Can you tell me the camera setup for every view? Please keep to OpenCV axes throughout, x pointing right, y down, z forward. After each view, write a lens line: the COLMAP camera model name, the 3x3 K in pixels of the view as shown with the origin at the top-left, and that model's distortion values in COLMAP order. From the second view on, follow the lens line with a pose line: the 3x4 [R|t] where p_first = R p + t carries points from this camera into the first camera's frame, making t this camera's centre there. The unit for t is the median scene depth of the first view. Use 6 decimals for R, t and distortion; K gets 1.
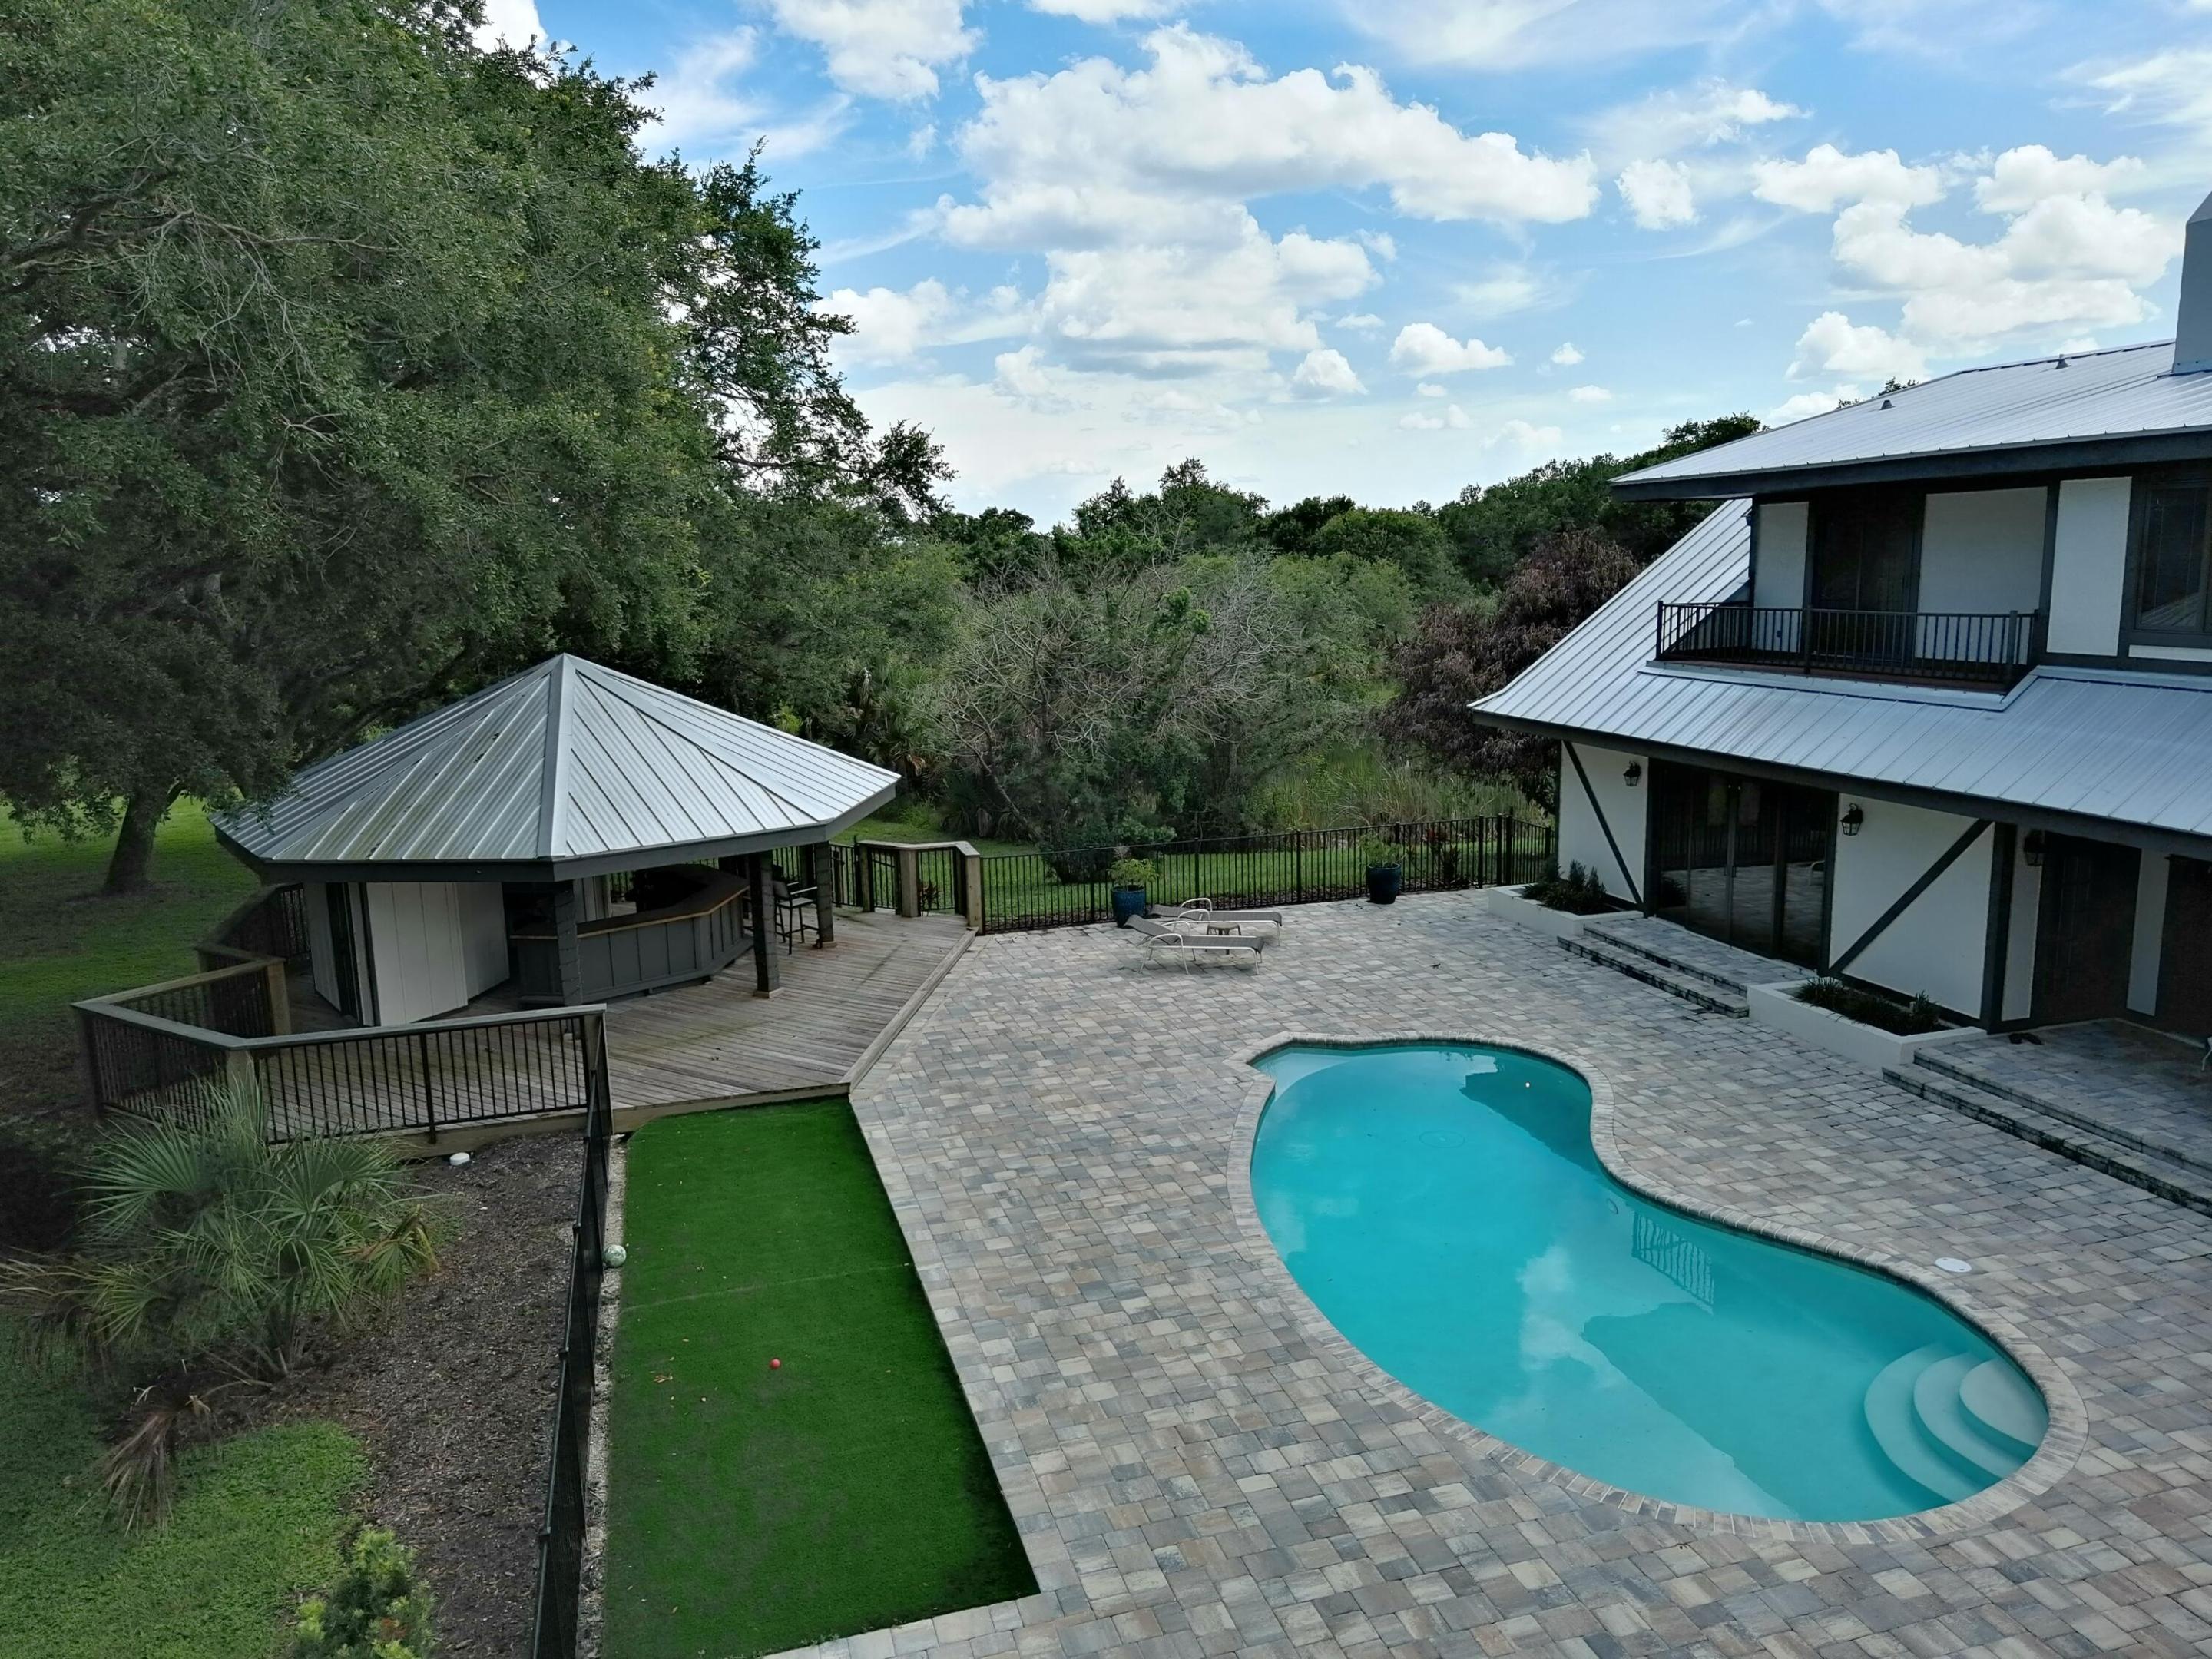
lens RADIAL K [[1519.0, 0, 1106.4], [0, 1519.0, 822.1], [0, 0, 1]] dist [0.016033, -0.010581]
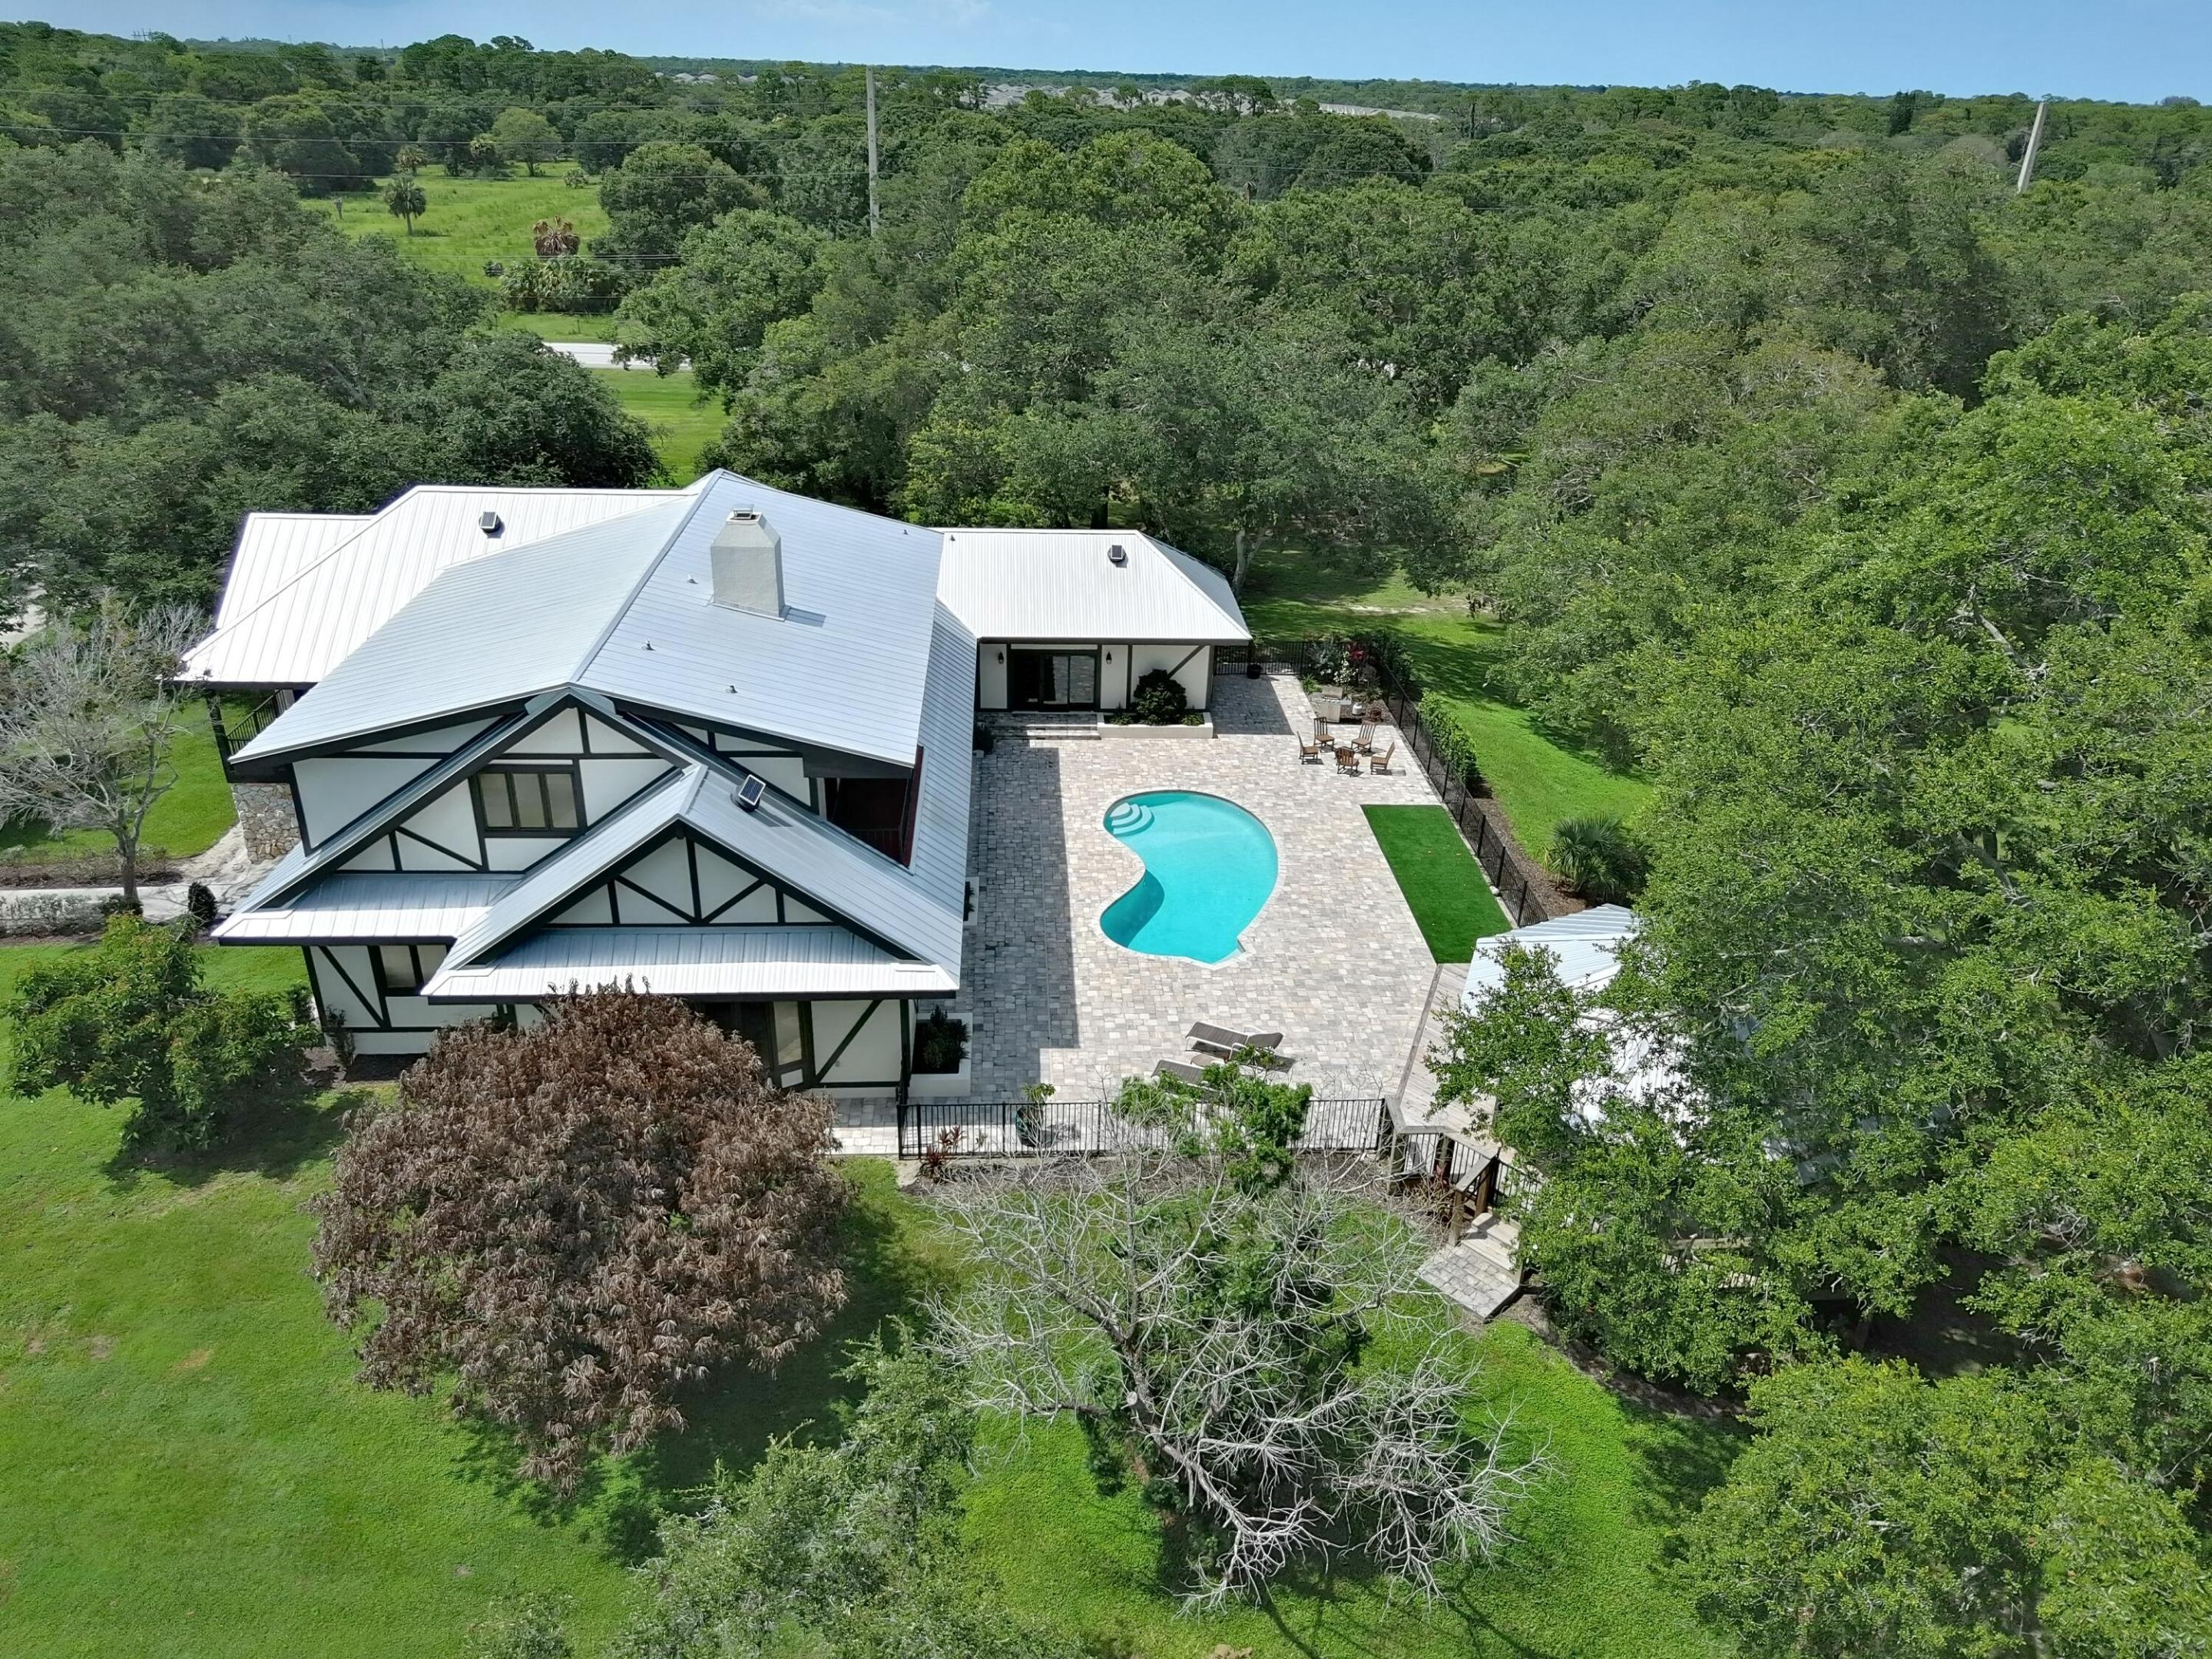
lens RADIAL K [[1519.0, 0, 1106.4], [0, 1519.0, 822.1], [0, 0, 1]] dist [0.016033, -0.010581]
pose [[-0.974129, -0.104764, 0.200243, -0.125485], [0.031732, 0.813875, 0.580173, -1.247591], [-0.223754, 0.571517, -0.789495, 2.706509]]
